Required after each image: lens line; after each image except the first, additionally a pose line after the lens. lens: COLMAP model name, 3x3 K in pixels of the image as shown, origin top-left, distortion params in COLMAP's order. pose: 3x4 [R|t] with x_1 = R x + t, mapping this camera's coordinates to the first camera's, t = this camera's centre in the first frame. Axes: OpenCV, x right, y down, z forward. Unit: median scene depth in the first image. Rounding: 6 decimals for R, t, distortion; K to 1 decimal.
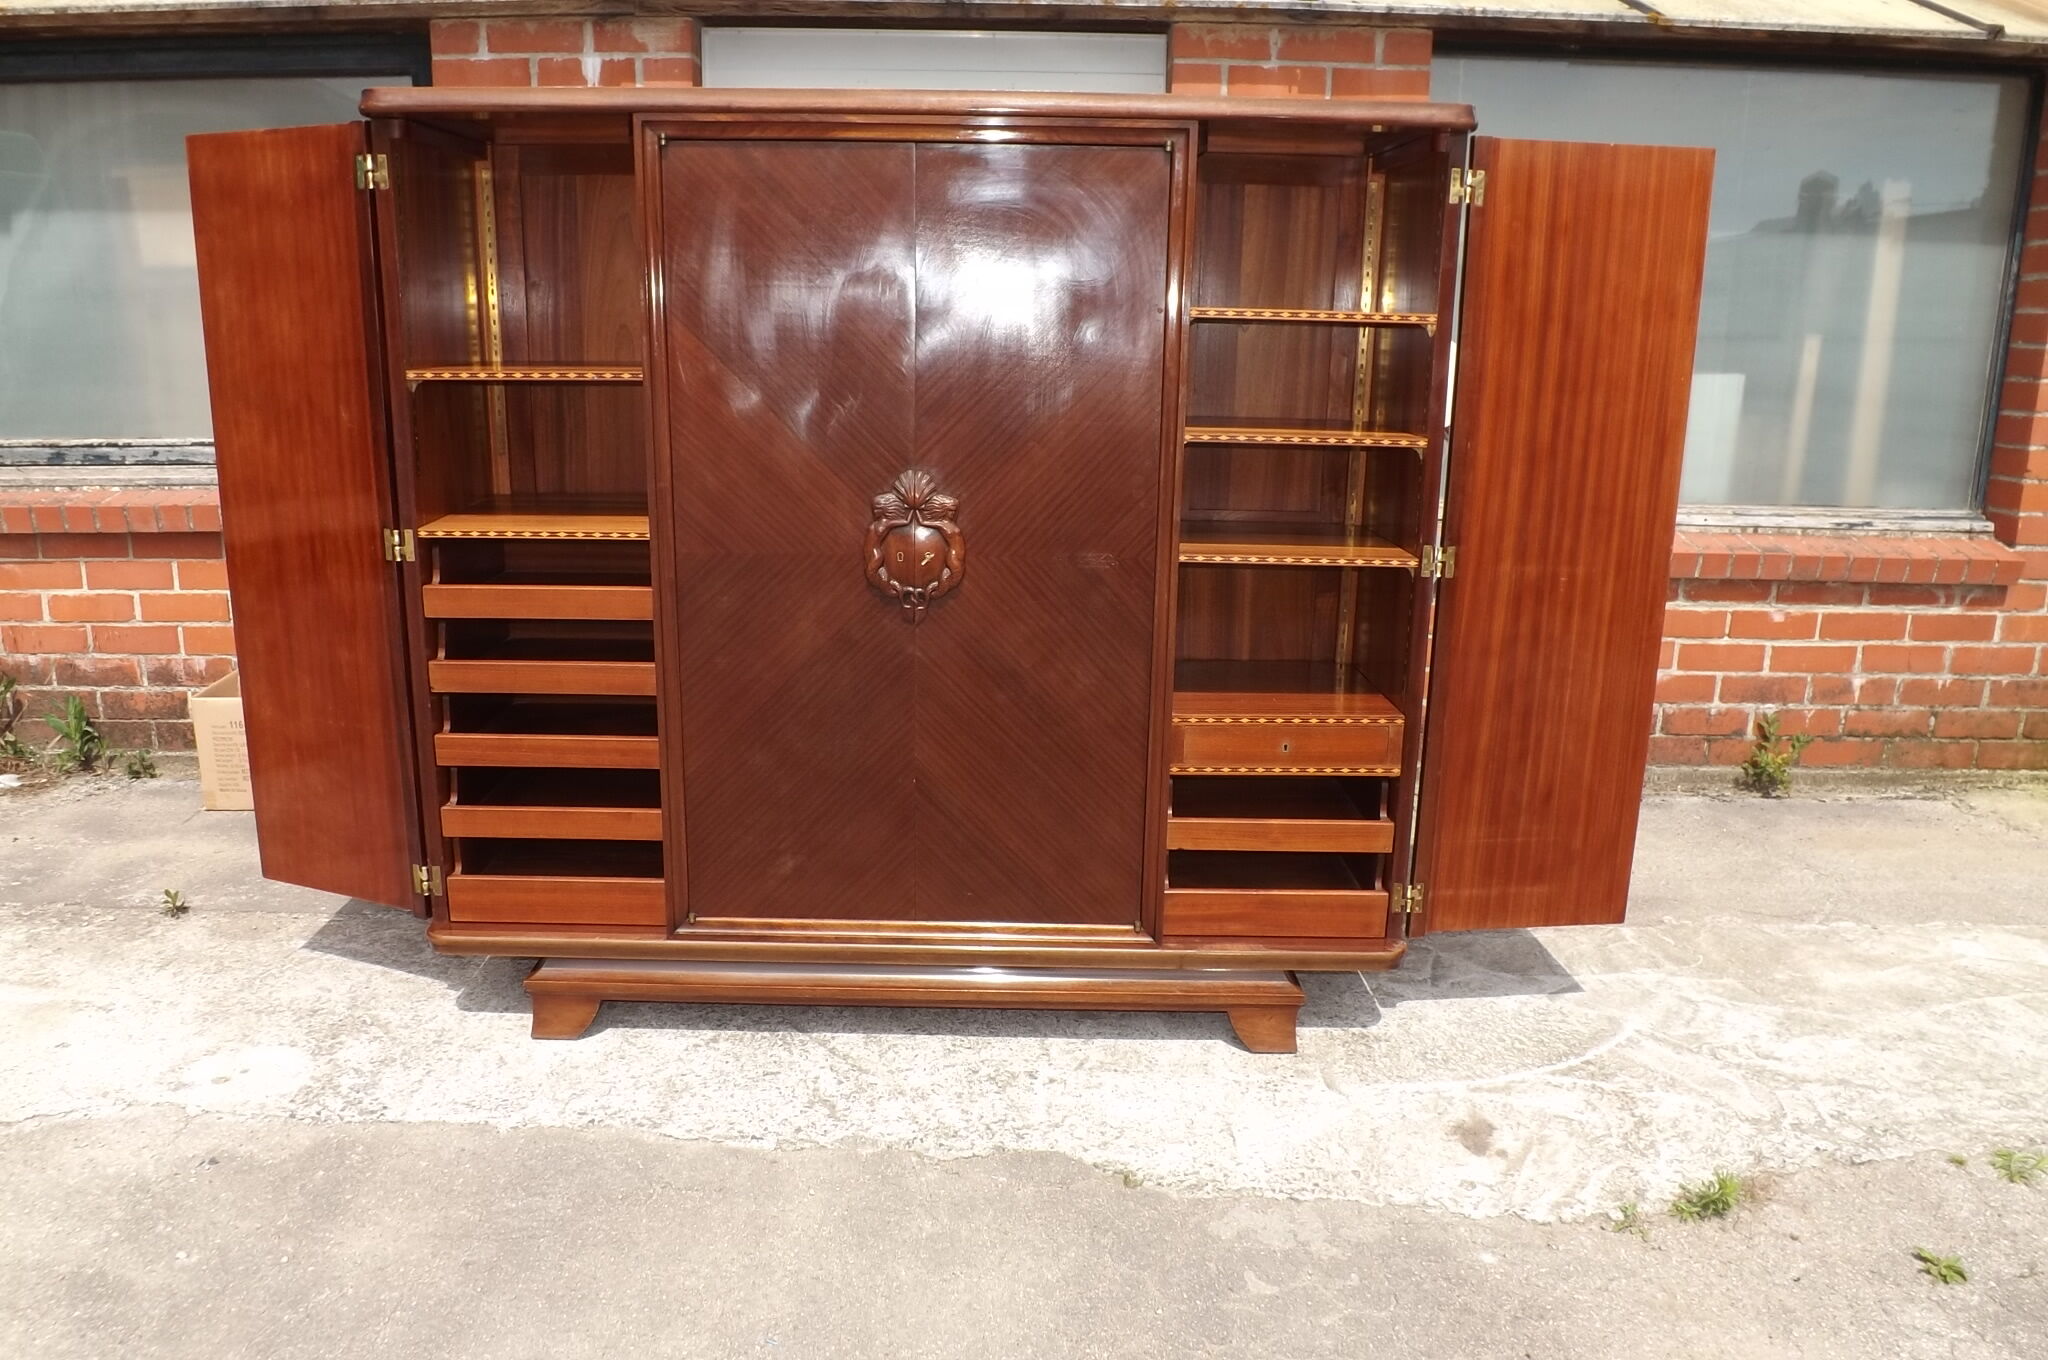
lens RADIAL K [[1456.5, 0, 997.7], [0, 1456.5, 674.2], [0, 0, 1]] dist [-0.059158, 0.003371]
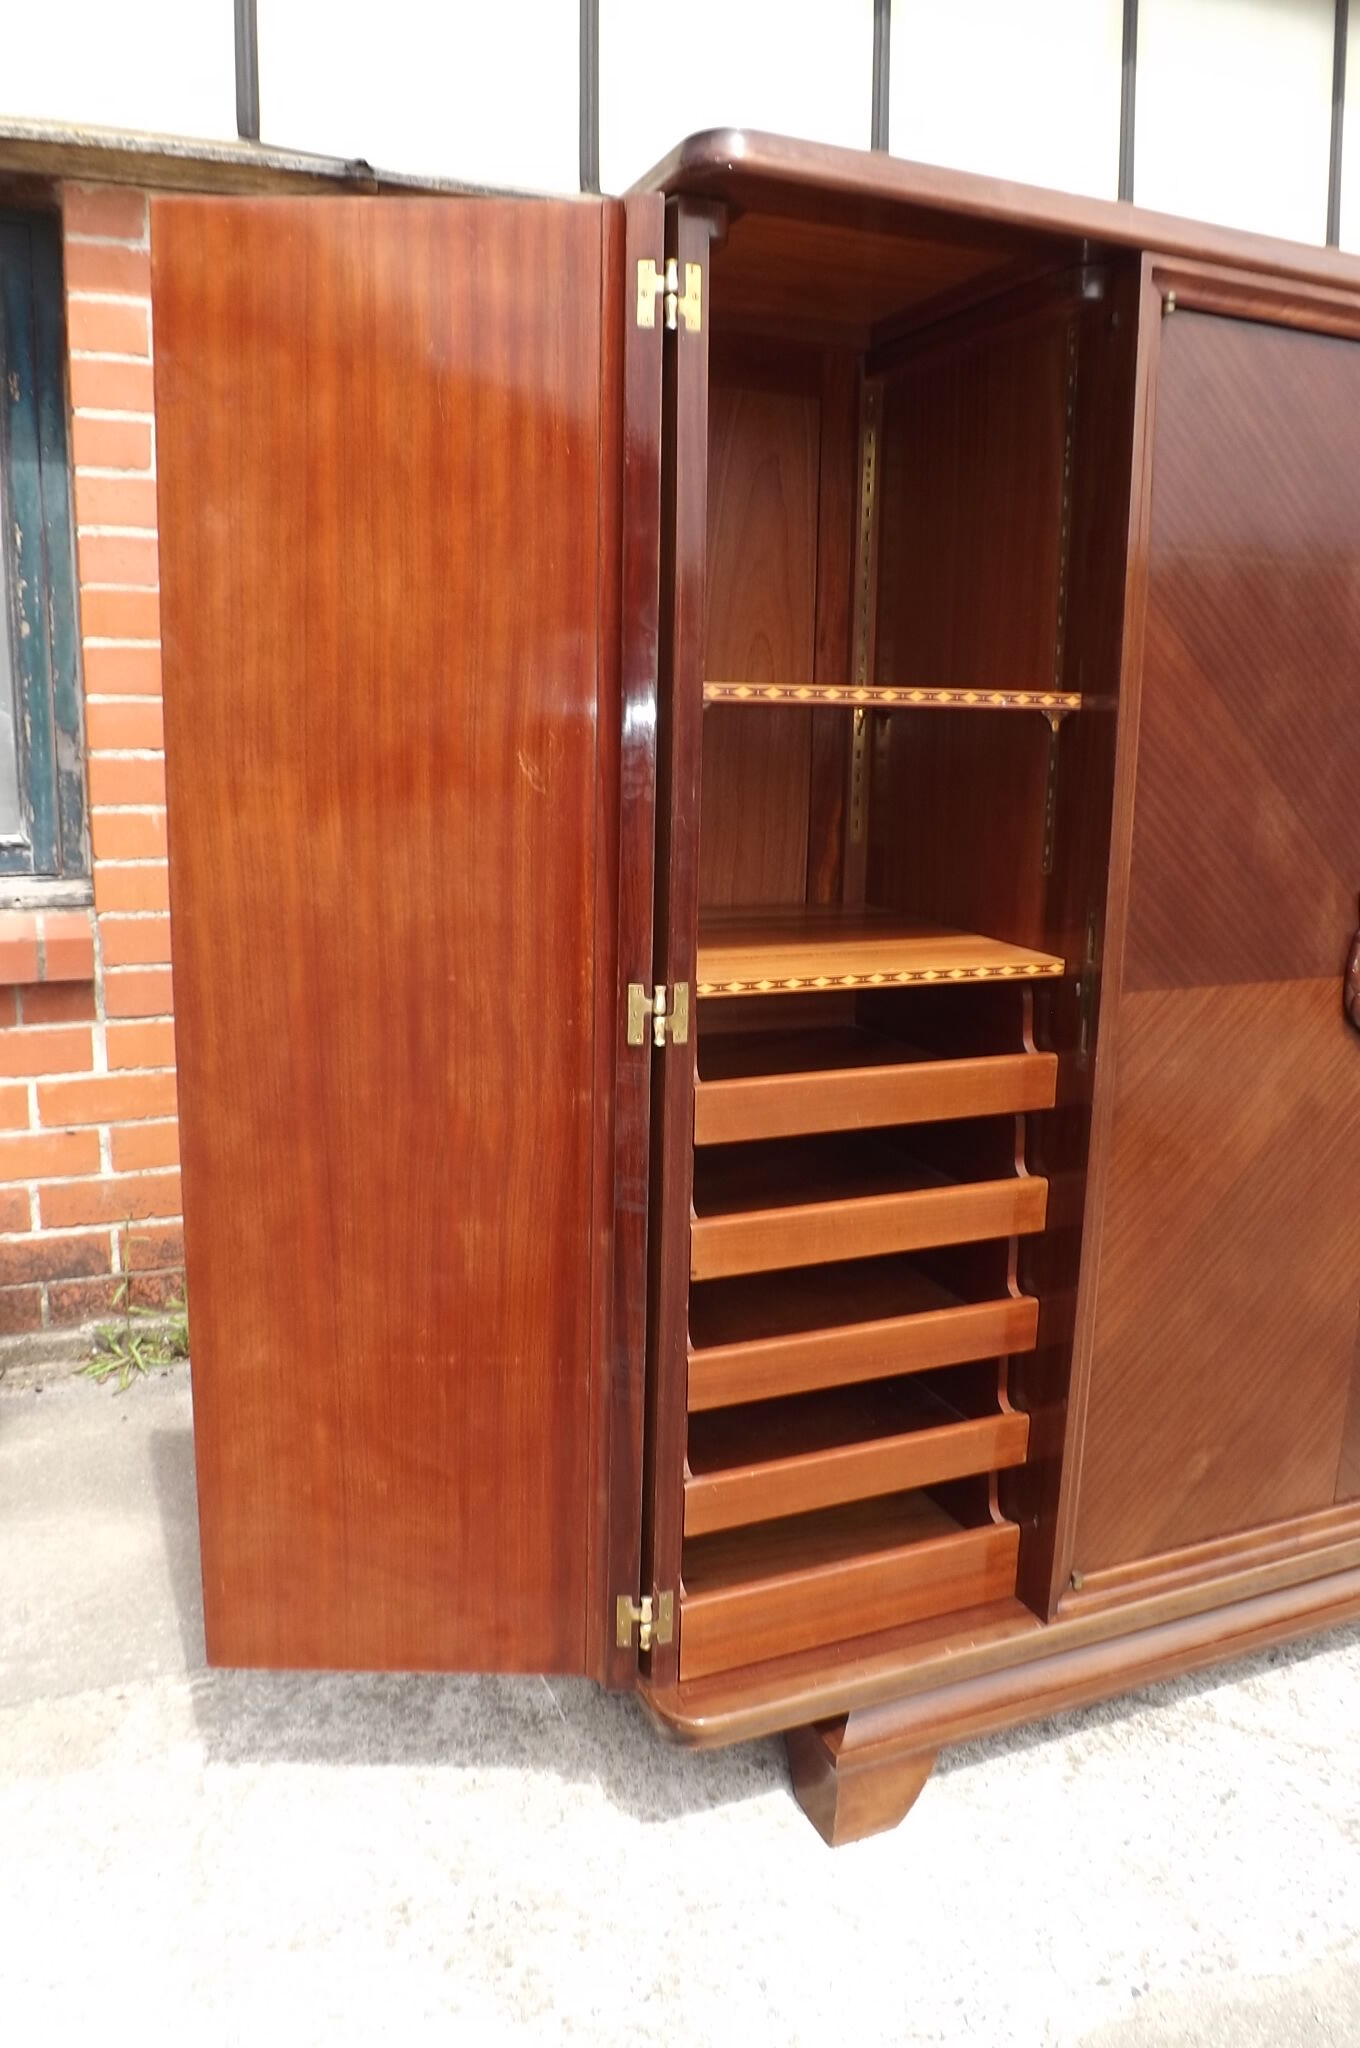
lens RADIAL K [[1456.5, 0, 652.1], [0, 1456.5, 992.4], [0, 0, 1]] dist [-0.059158, 0.003371]
pose [[0.925118, -0.068706, 0.373412, -0.597306], [0.087526, 0.995593, -0.033659, -0.077416], [-0.369454, 0.063822, 0.927055, 0.491893]]
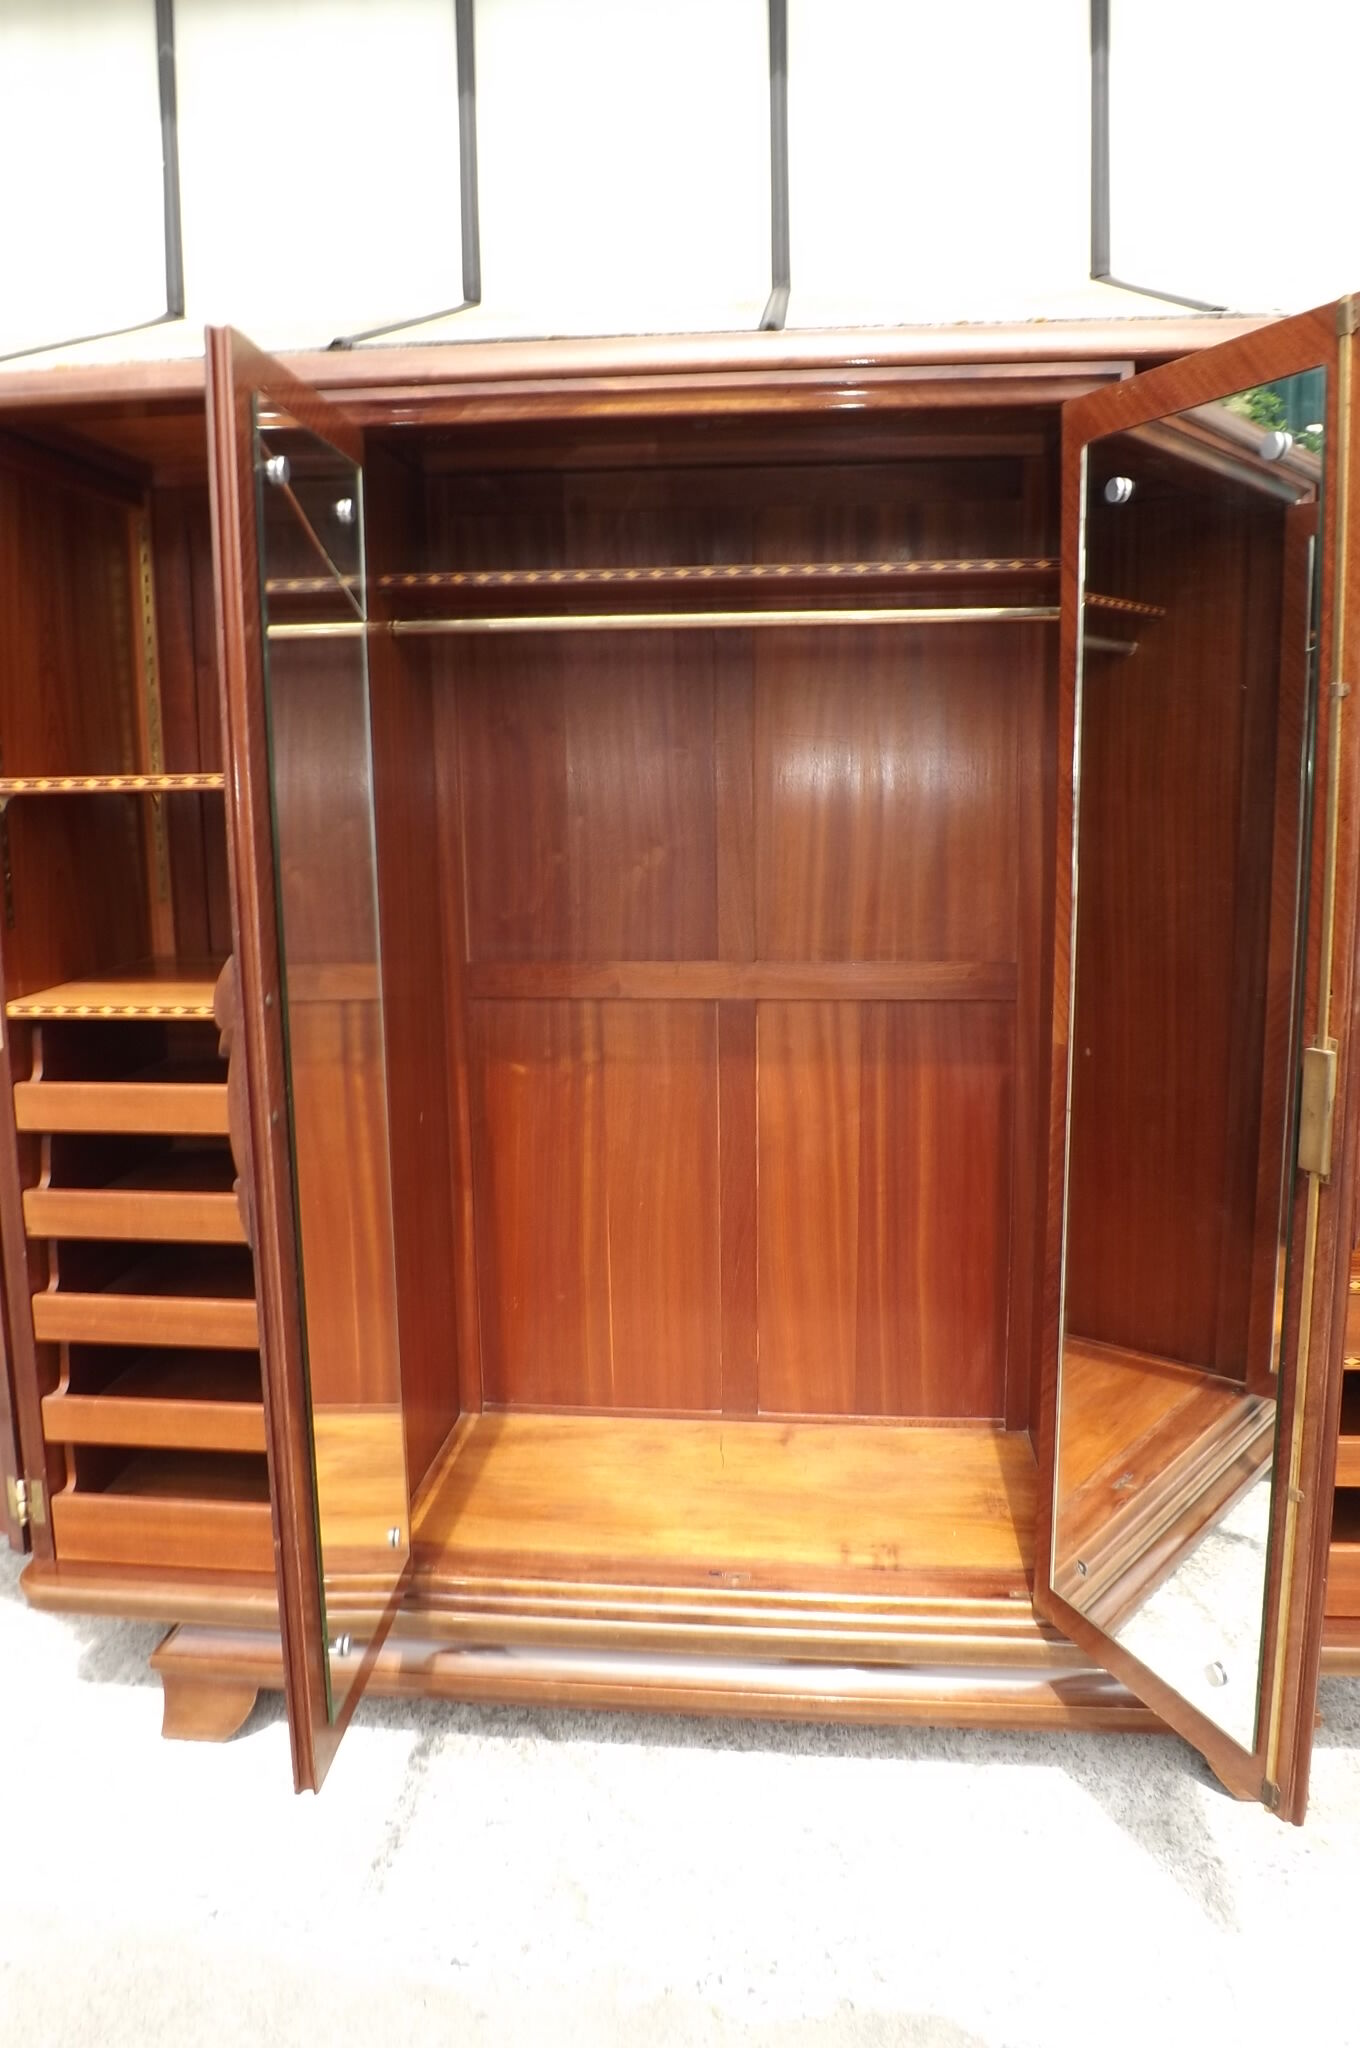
lens RADIAL K [[1456.5, 0, 689.4], [0, 1456.5, 1016.9], [0, 0, 1]] dist [-0.059158, 0.003371]
pose [[0.994819, -0.009614, -0.101210, 0.000272], [0.000520, 0.995987, -0.089498, -0.030788], [0.101664, 0.088981, 0.990831, 0.329200]]
